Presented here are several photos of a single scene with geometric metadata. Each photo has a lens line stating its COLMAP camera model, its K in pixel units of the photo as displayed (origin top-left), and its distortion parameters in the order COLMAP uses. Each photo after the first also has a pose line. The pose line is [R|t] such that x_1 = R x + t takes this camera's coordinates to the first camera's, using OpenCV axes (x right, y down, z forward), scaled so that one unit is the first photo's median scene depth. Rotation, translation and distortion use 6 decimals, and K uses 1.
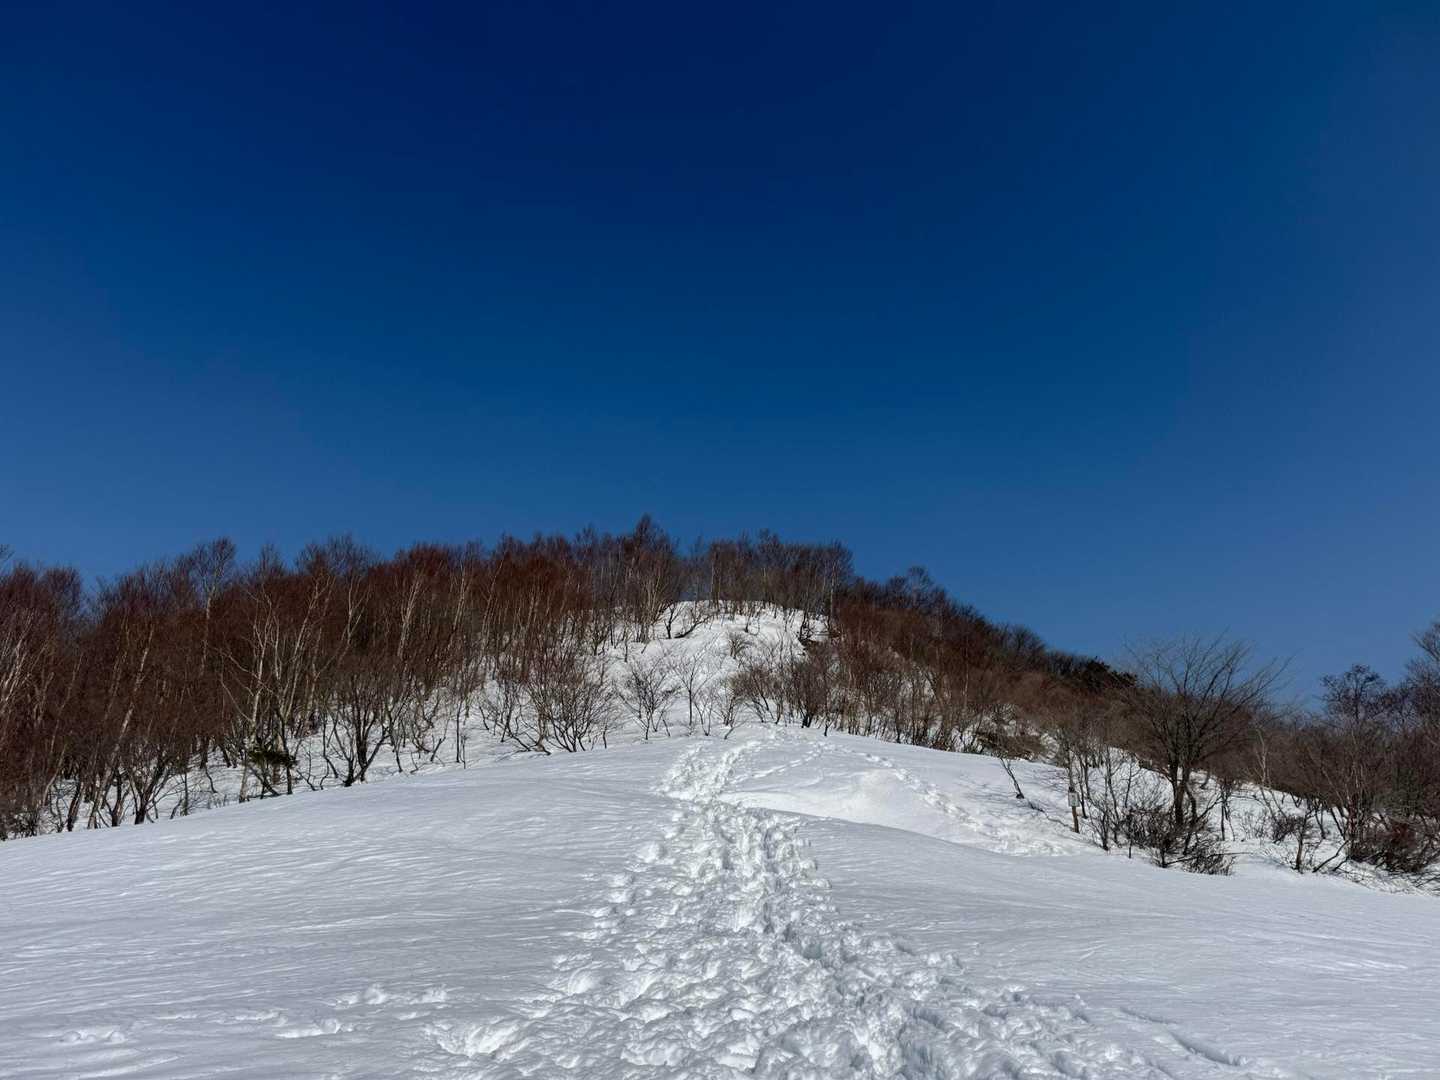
lens RADIAL K [[1094.5, 0, 720.0], [0, 1094.5, 540.0], [0, 0, 1]] dist [0.061557, -0.004784]
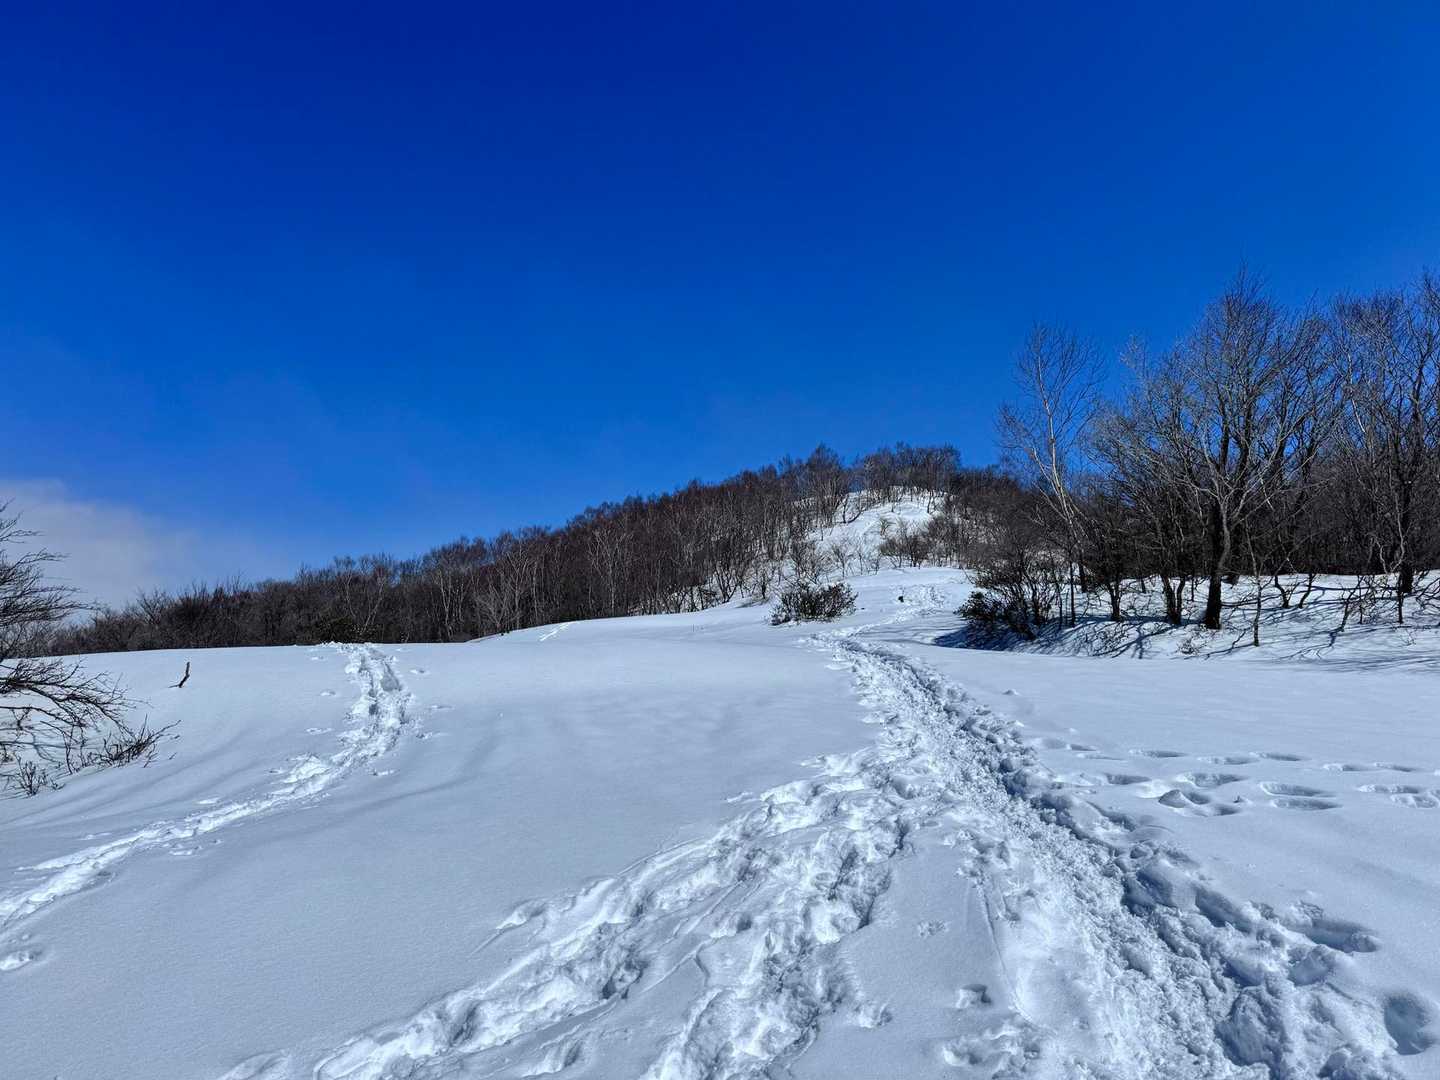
lens RADIAL K [[1094.5, 0, 720.0], [0, 1094.5, 540.0], [0, 0, 1]] dist [0.061557, -0.004784]
pose [[0.983811, -0.092796, -0.153314, 0.019038], [0.111280, 0.986909, 0.116740, -0.092374], [0.140474, -0.131911, 0.981258, -0.619569]]
